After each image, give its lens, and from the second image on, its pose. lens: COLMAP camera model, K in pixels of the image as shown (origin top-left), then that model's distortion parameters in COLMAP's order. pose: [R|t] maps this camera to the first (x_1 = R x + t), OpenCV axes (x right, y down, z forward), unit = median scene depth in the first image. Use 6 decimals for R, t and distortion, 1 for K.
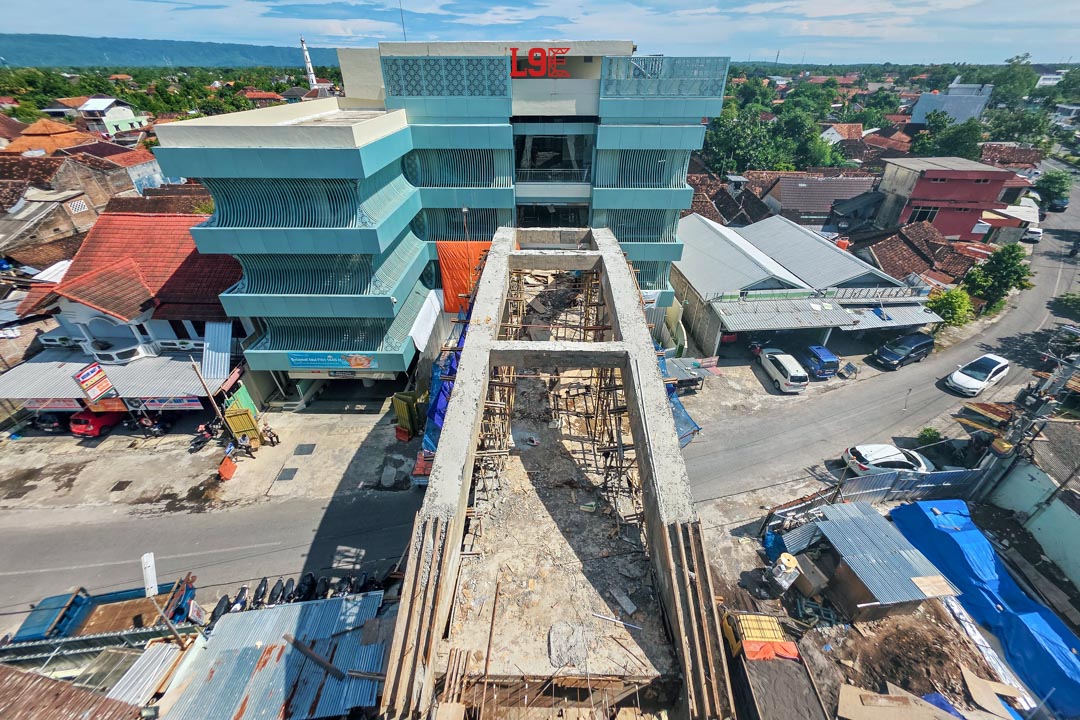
lens RADIAL K [[435.7, 0, 540.0], [0, 435.7, 360.0], [0, 0, 1]] dist [0.002161, 0.000524]
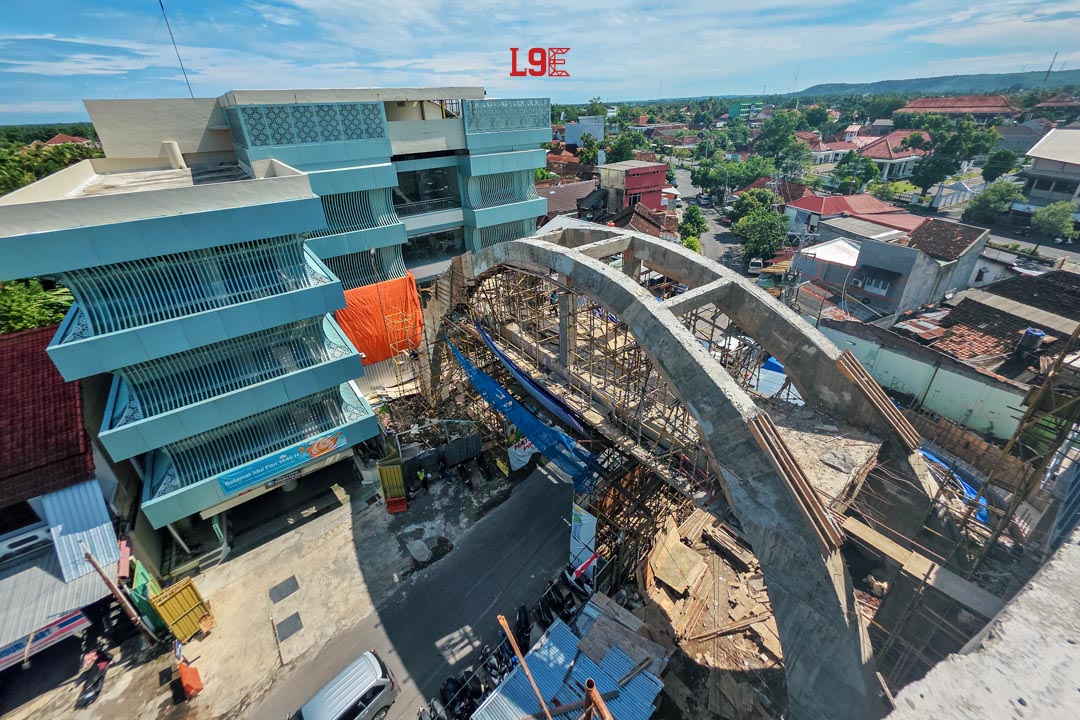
lens RADIAL K [[438.2, 0, 540.5], [0, 438.2, 329.6], [0, 0, 1]] dist [0.001342, -0.000060]
pose [[0.791497, -0.300872, 0.531985, -0.455108], [0.368510, 0.929347, -0.022669, -0.030454], [-0.487578, 0.213985, 0.846450, 0.050580]]
